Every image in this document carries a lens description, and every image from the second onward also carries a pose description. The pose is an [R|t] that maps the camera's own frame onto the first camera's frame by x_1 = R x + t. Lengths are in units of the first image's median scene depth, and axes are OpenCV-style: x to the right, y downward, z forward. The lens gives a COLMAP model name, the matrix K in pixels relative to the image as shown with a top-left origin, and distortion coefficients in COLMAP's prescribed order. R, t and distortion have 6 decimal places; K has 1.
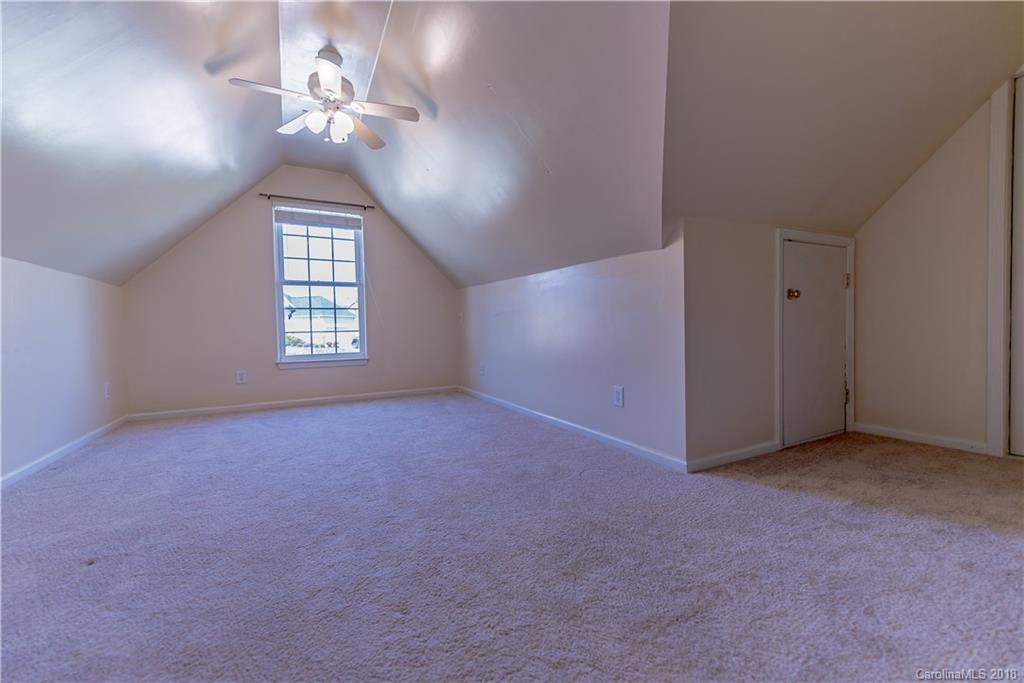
lens RADIAL K [[412.6, 0, 510.5], [0, 412.6, 338.3], [0, 0, 1]] dist [0.019112, -0.004741]
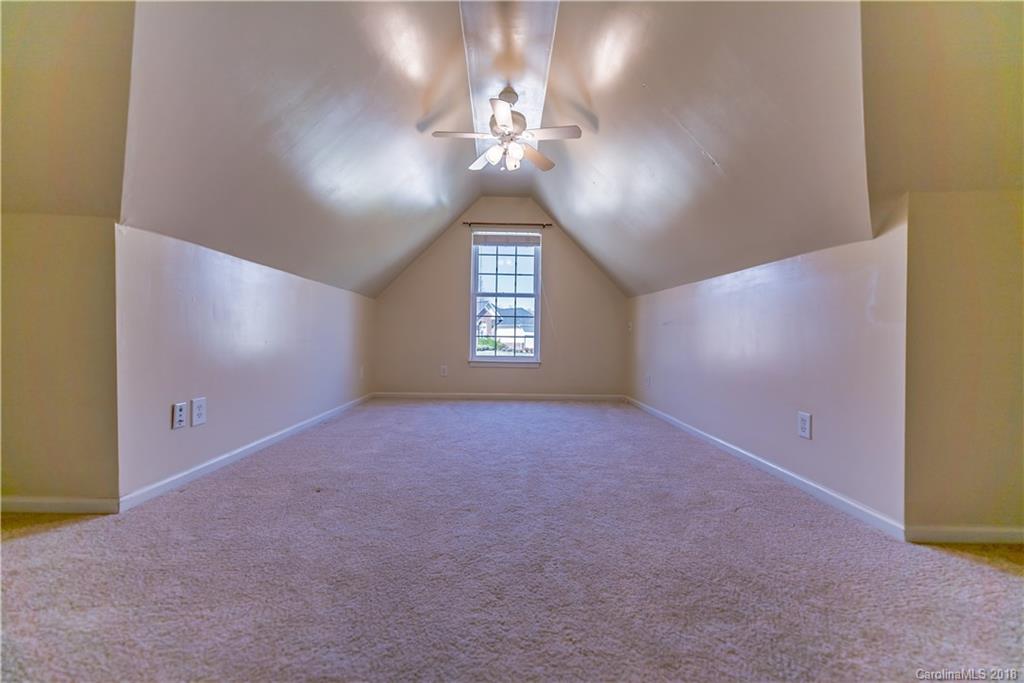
lens RADIAL K [[396.6, 0, 516.2], [0, 396.6, 339.3], [0, 0, 1]] dist [0.017800, -0.003946]
pose [[0.896899, 0.034854, -0.440860, 0.098343], [-0.045767, 0.998852, -0.014142, 0.008796], [0.439861, 0.032860, 0.897465, 0.042377]]
